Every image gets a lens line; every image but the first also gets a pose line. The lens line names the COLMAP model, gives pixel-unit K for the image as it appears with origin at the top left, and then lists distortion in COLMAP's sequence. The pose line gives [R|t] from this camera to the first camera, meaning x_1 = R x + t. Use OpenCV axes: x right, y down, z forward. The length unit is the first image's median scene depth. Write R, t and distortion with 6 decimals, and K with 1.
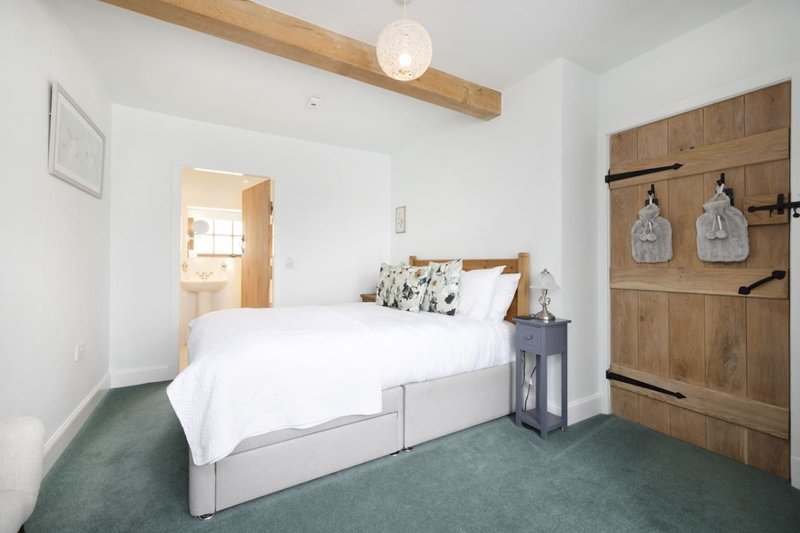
lens RADIAL K [[334.9, 0, 398.5], [0, 334.9, 261.6], [0, 0, 1]] dist [0.002793, 0.000498]
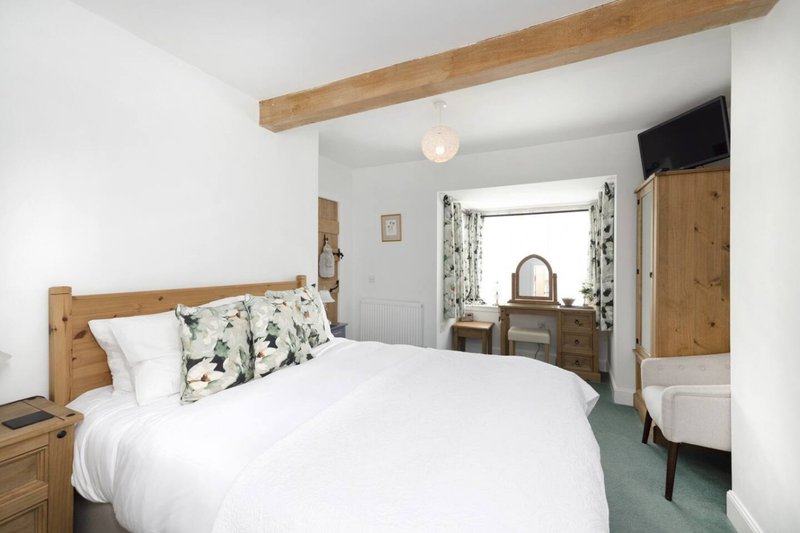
lens RADIAL K [[334.9, 0, 398.5], [0, 334.9, 261.6], [0, 0, 1]] dist [0.002793, 0.000498]
pose [[-0.552115, 0.002790, 0.833763, -0.699577], [0.000313, 0.999995, -0.003139, -0.062679], [-0.833768, -0.001472, -0.552113, 1.237619]]
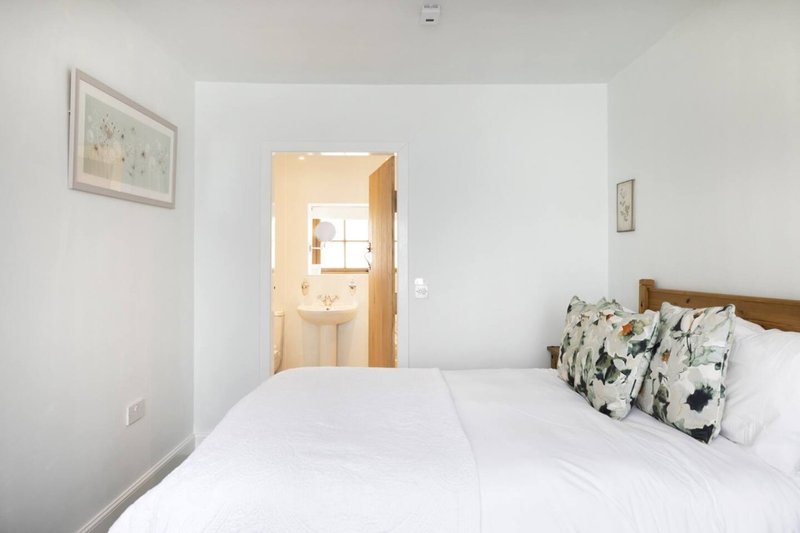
lens RADIAL K [[509.5, 0, 398.2], [0, 509.5, 260.8], [0, 0, 1]] dist [0.001201, -0.000245]
pose [[0.873350, -0.007542, -0.487035, 0.124453], [0.004001, 0.999957, -0.008312, -0.054939], [0.487077, 0.005311, 0.873343, 0.229130]]
